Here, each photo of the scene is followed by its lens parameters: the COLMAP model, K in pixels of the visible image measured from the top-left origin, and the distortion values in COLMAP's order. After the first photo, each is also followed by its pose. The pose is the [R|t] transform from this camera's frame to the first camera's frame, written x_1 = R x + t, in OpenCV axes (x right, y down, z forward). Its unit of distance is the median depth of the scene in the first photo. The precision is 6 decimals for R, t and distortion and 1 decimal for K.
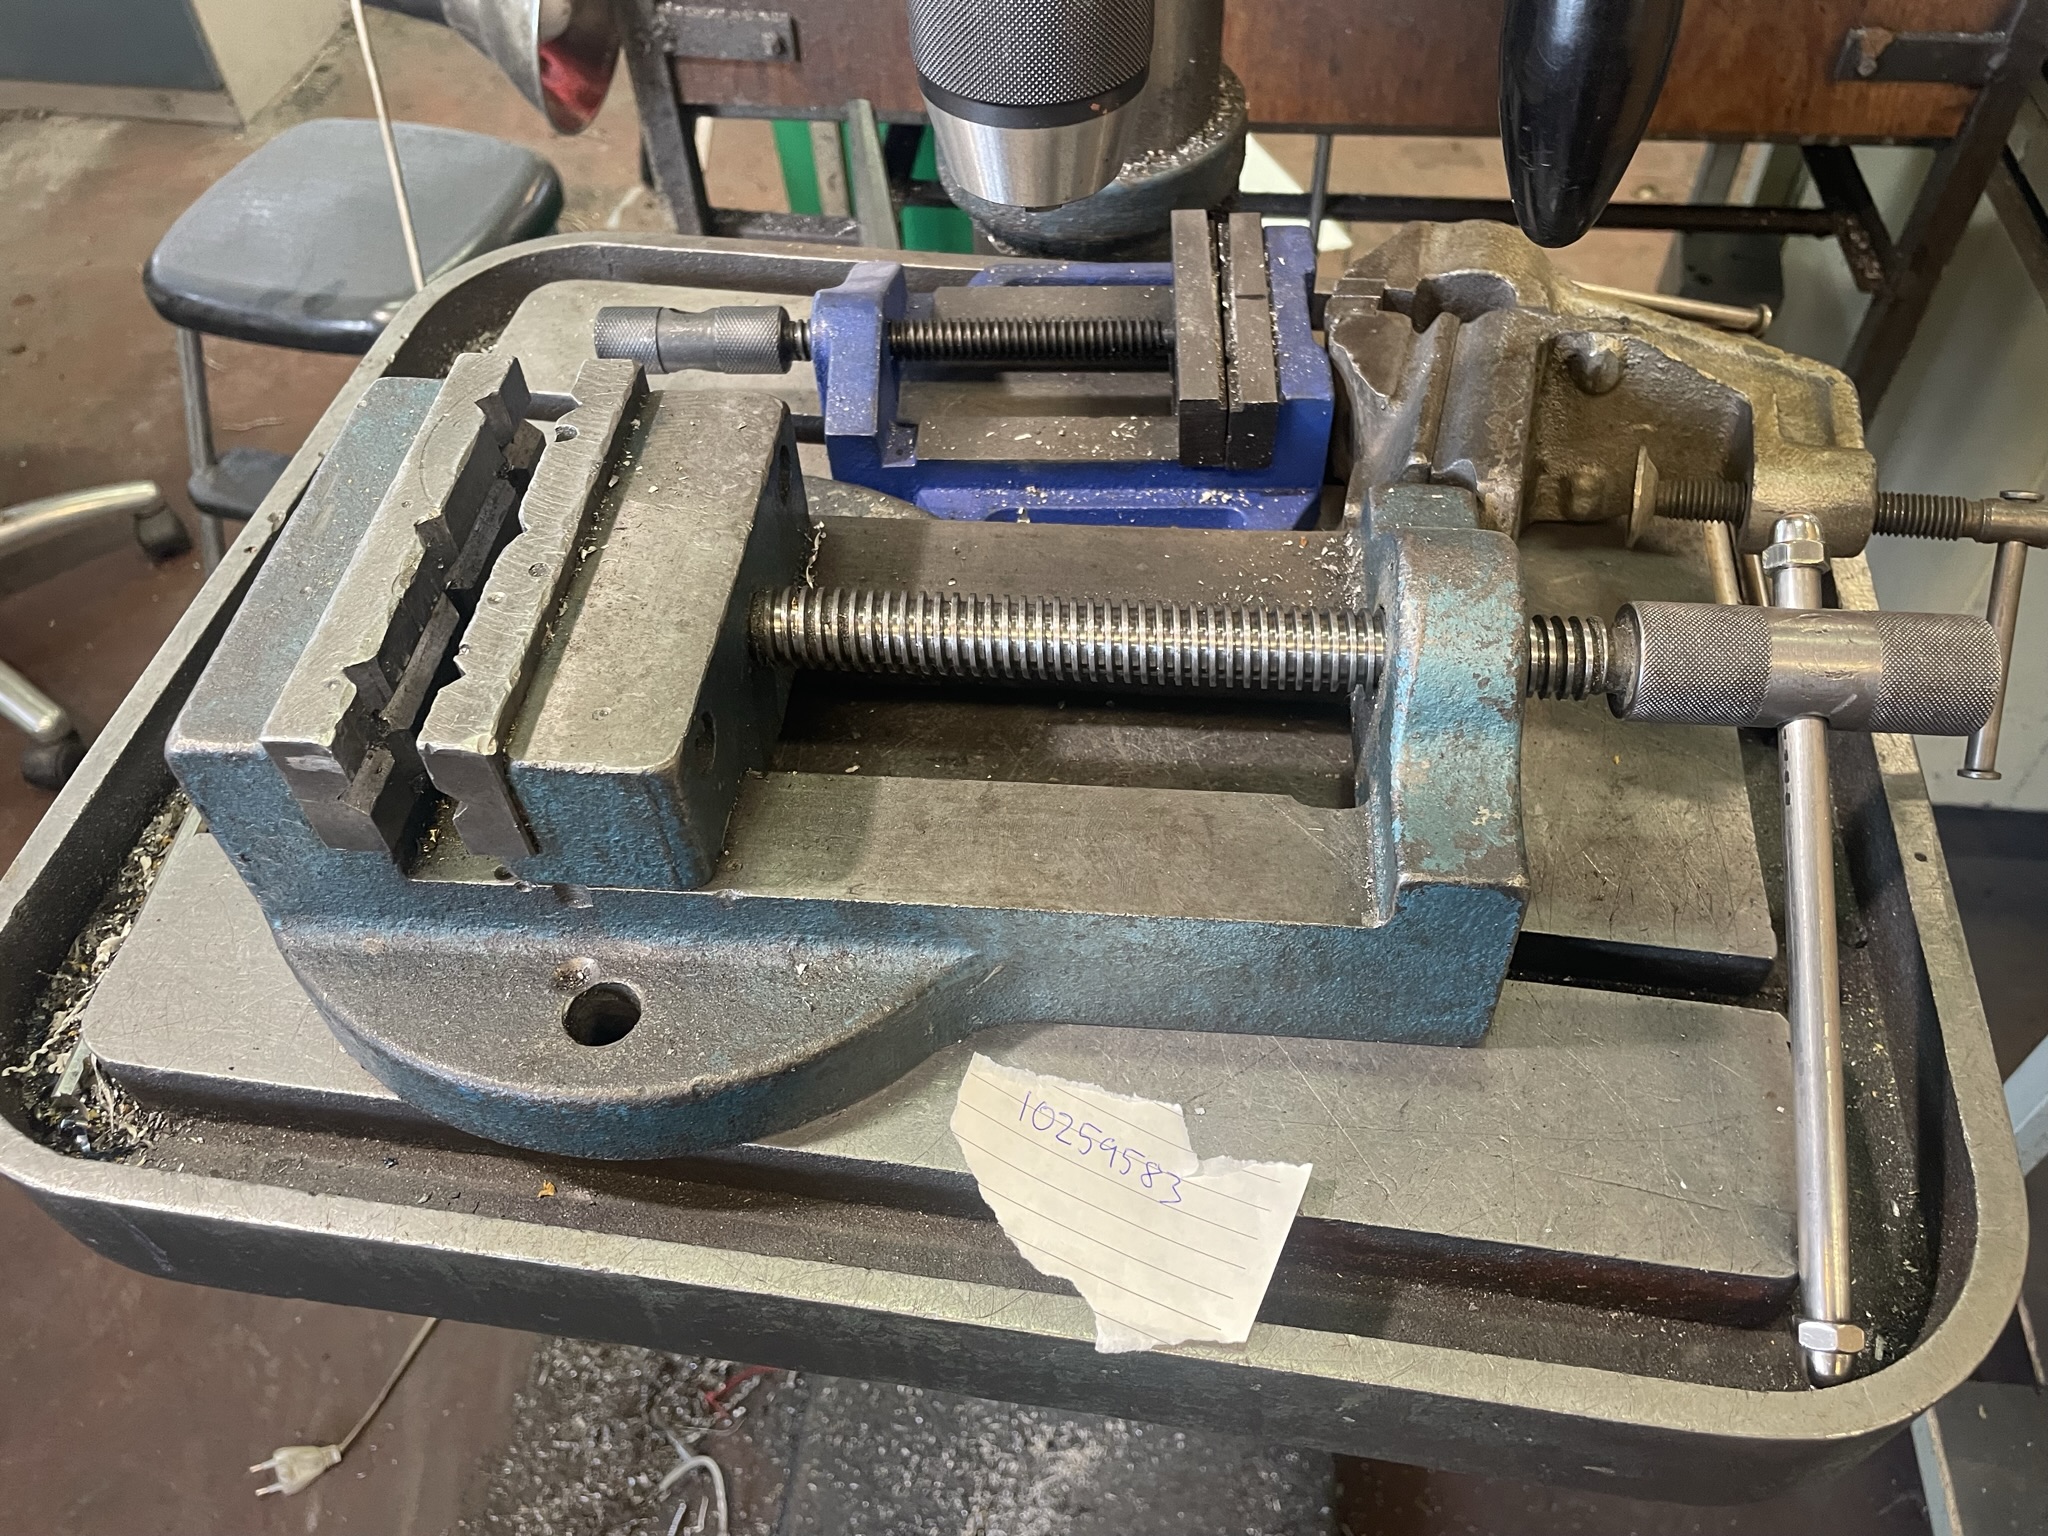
lens RADIAL K [[1561.8, 0, 1045.6], [0, 1561.8, 755.5], [0, 0, 1]] dist [0.063977, -0.086555]
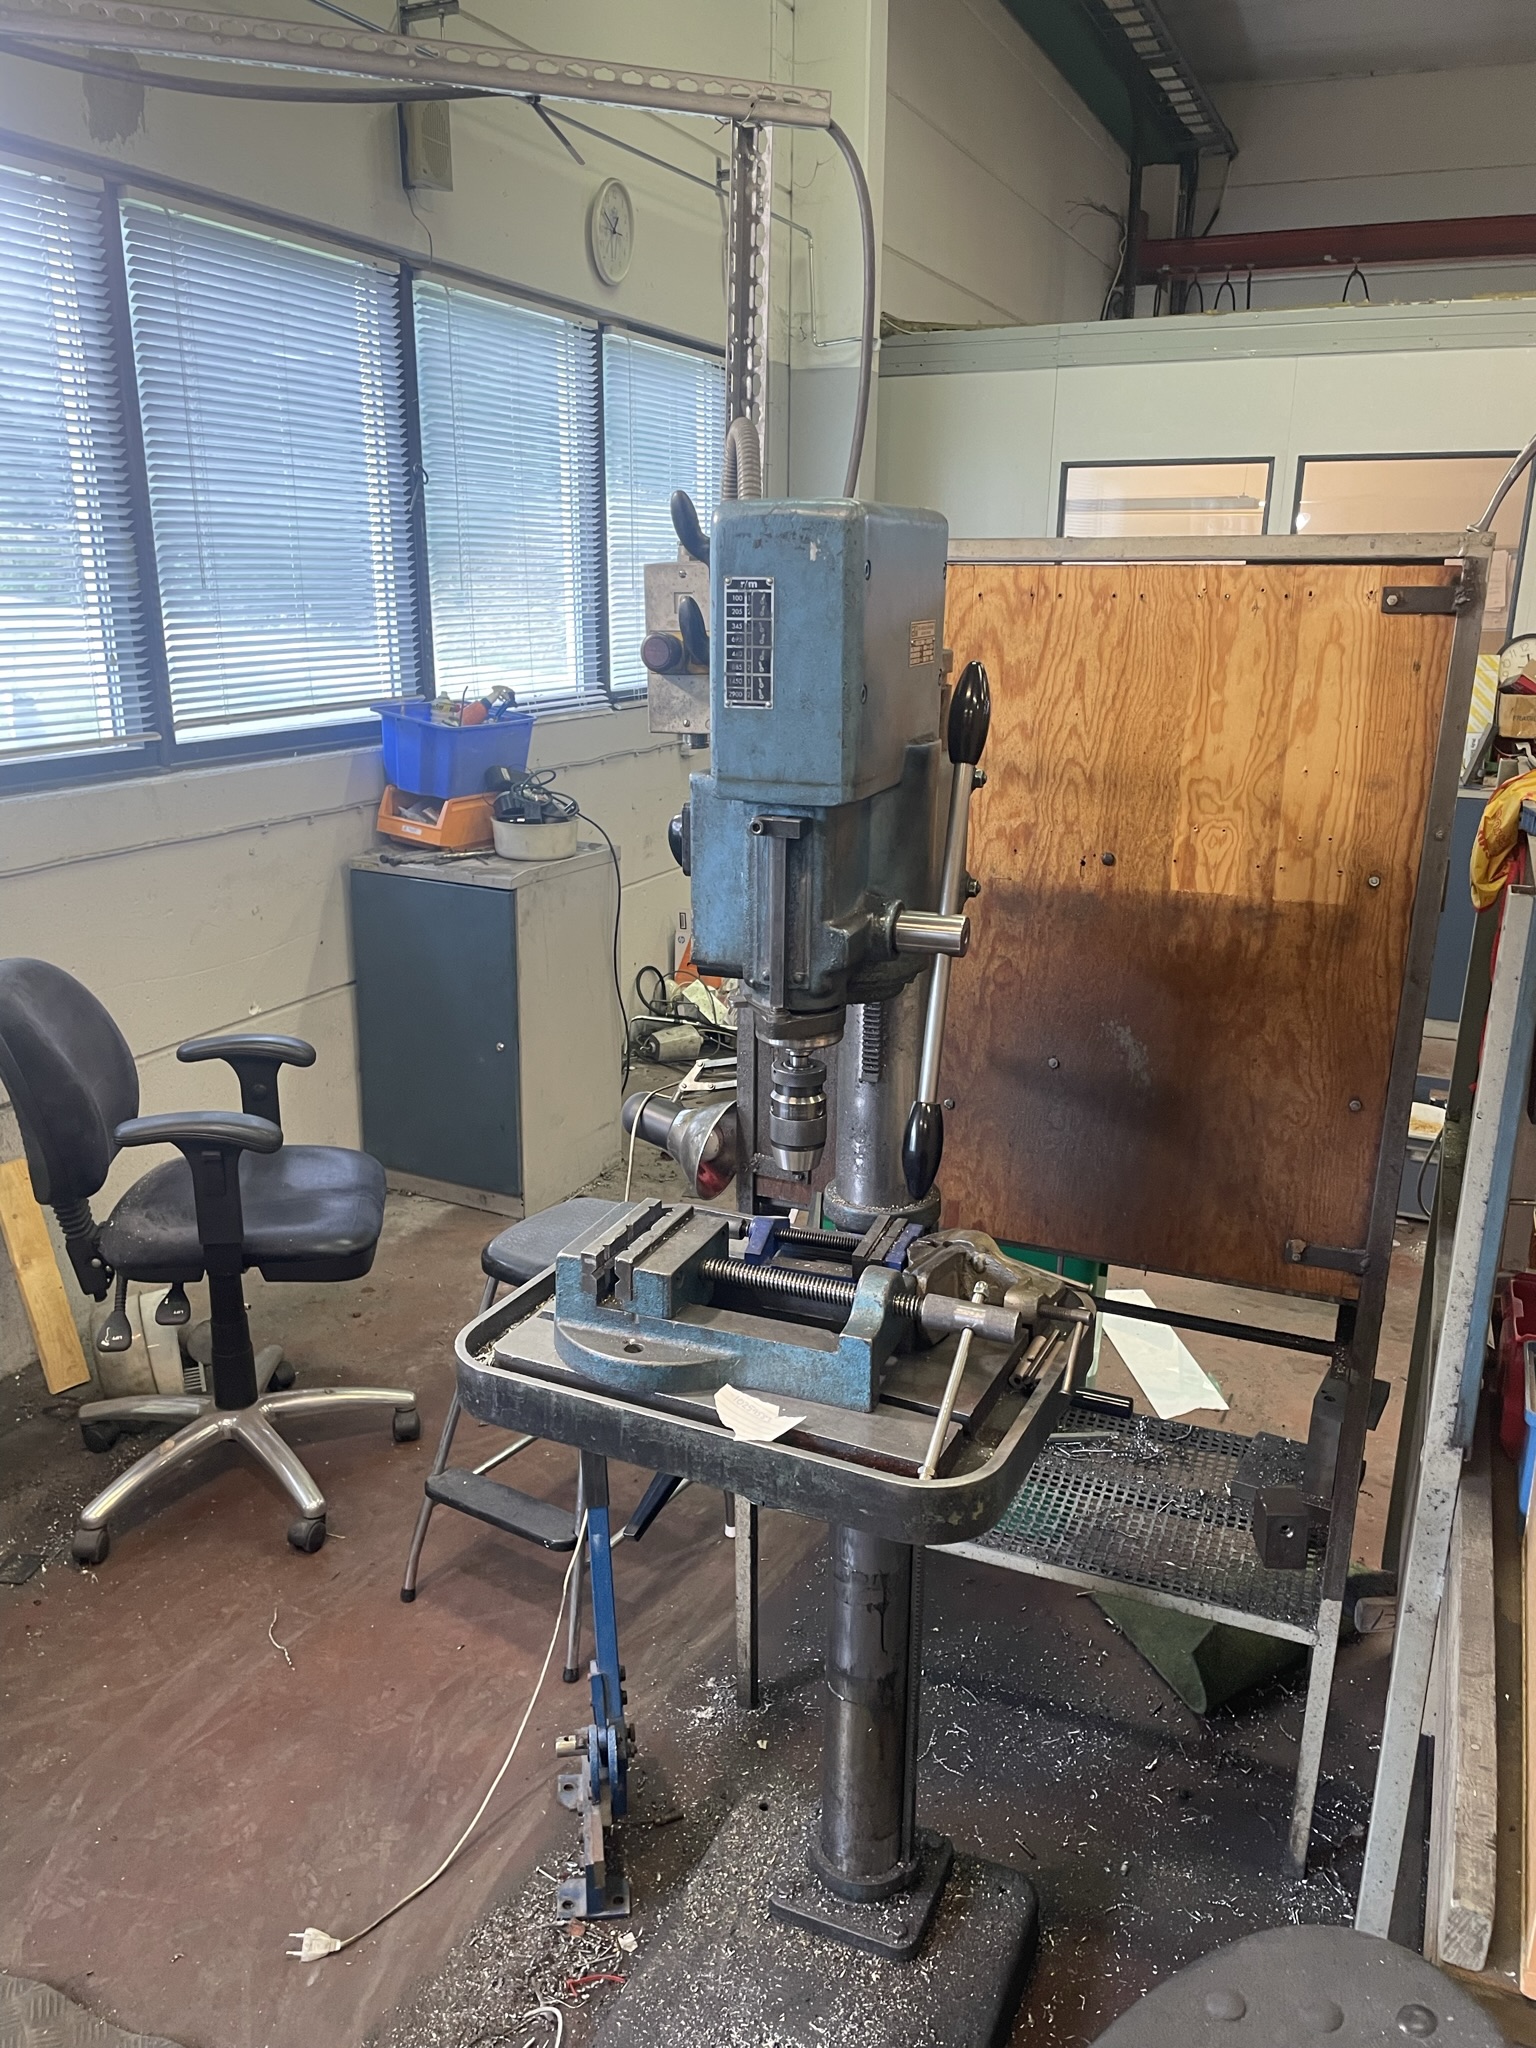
lens RADIAL K [[1561.8, 0, 742.5], [0, 1561.8, 1045.7], [0, 0, 1]] dist [0.063977, -0.086555]
pose [[0.950085, 0.116718, -0.289337, 0.692327], [-0.255095, 0.824547, -0.505024, 1.004419], [0.179627, 0.553624, 0.813163, -1.719207]]
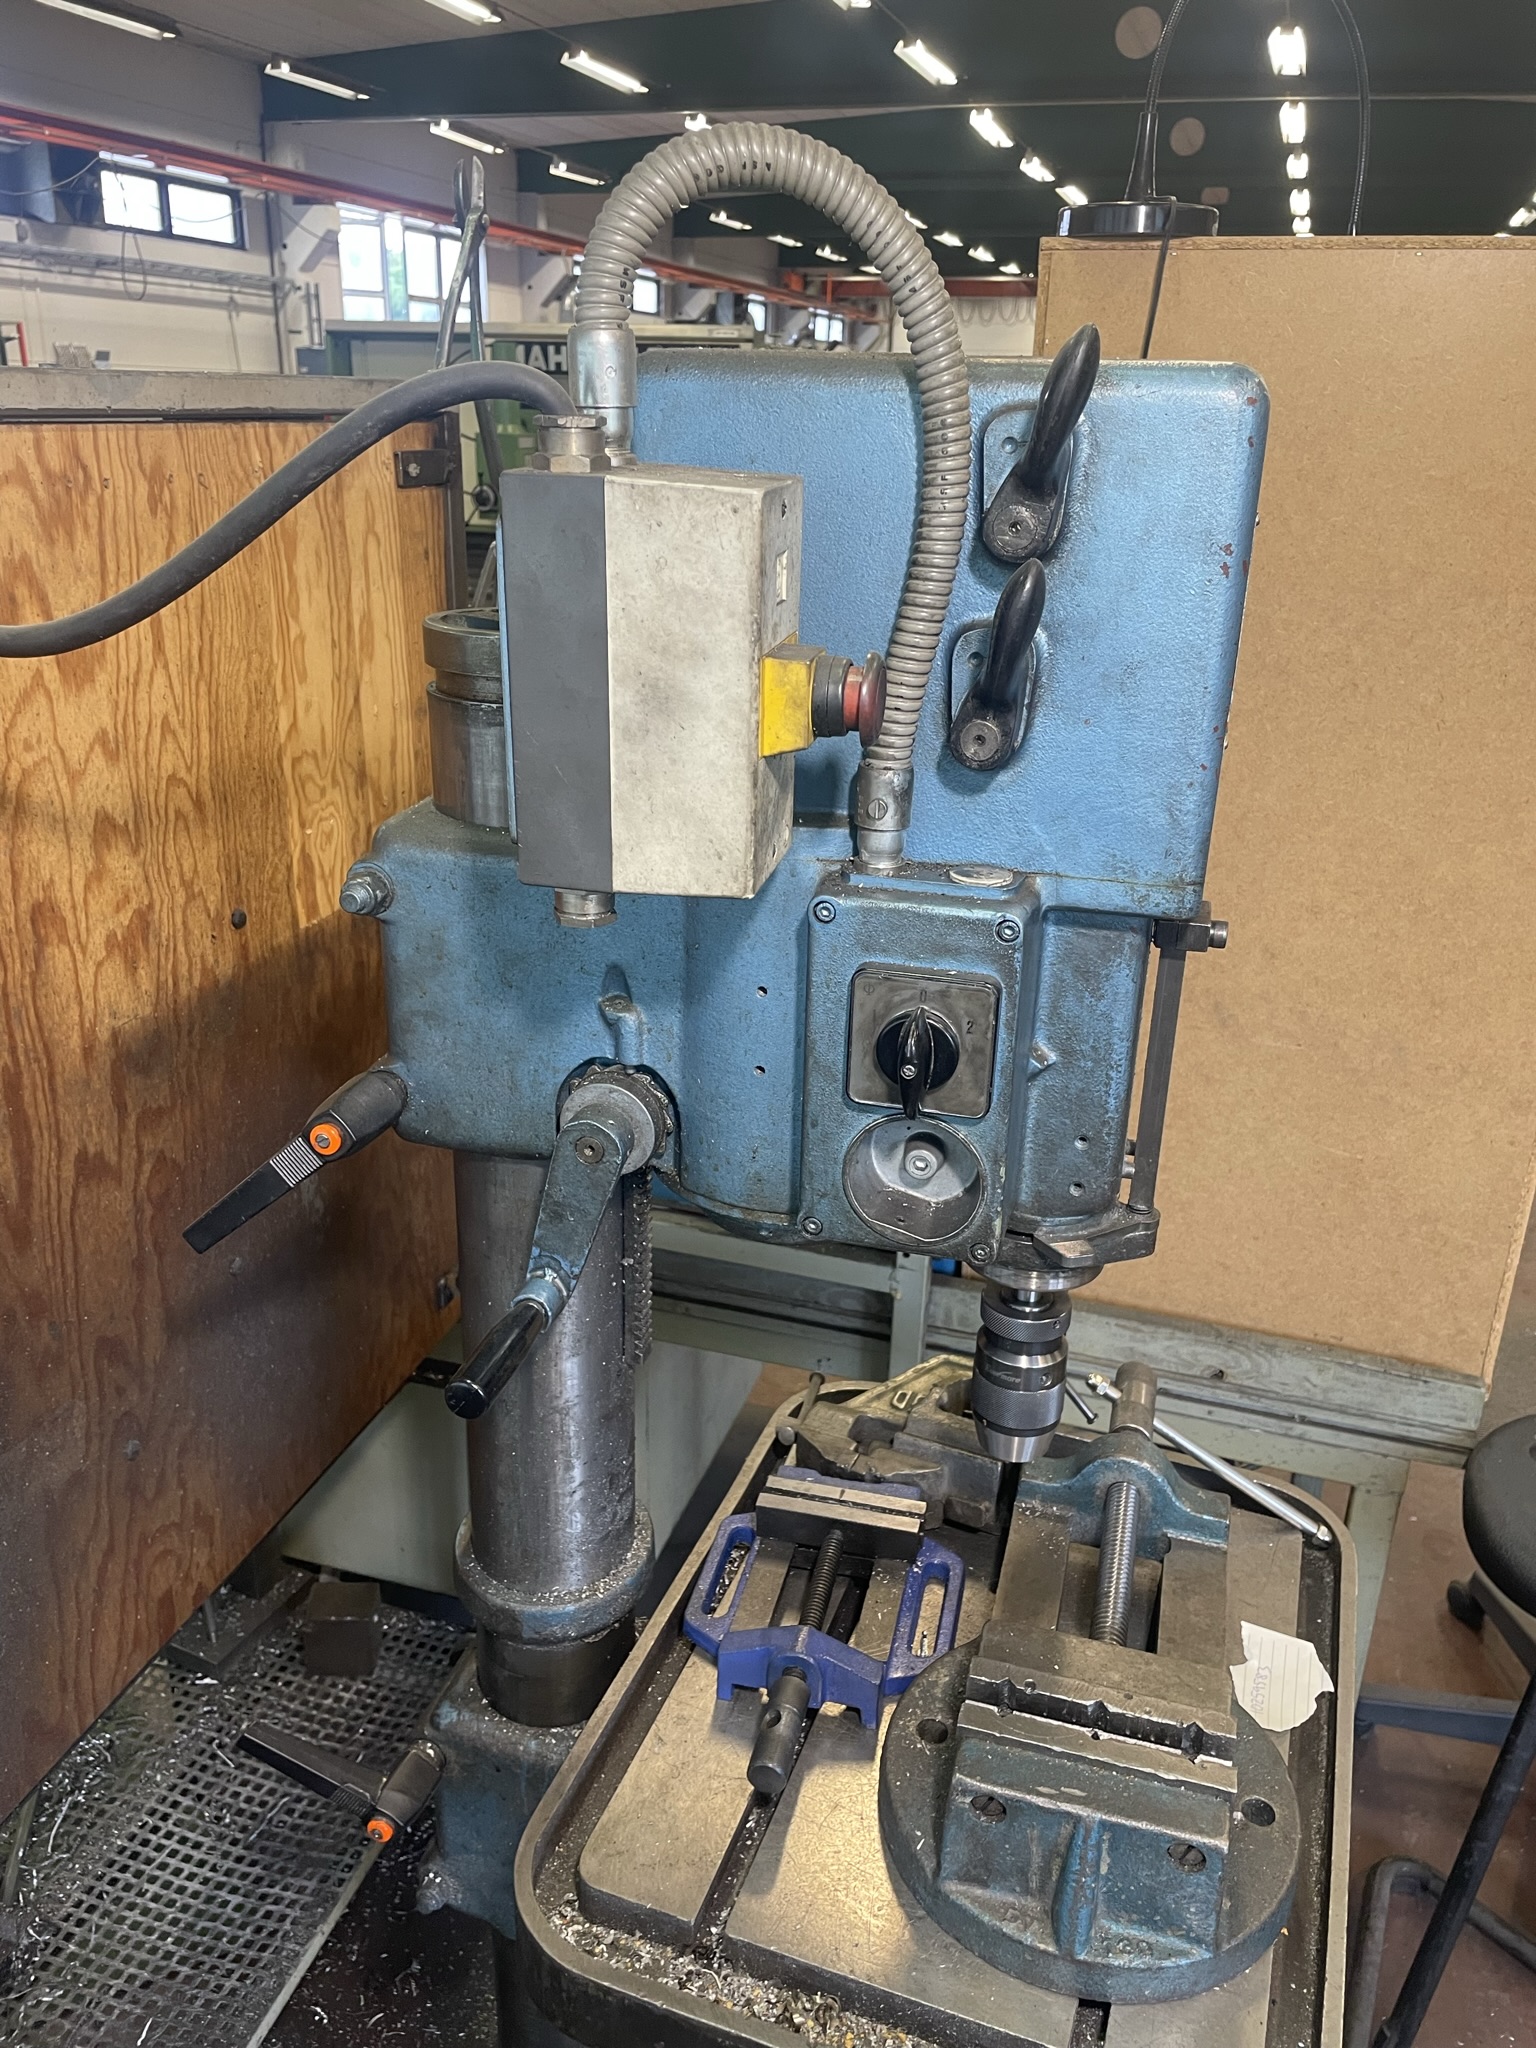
lens RADIAL K [[1561.8, 0, 789.5], [0, 1561.8, 1019.5], [0, 0, 1]] dist [0.063977, -0.086555]
pose [[0.185952, -0.333464, 0.924242, -1.532922], [0.729663, 0.676835, 0.097397, -0.947349], [-0.658038, 0.656274, 0.369176, -0.090951]]
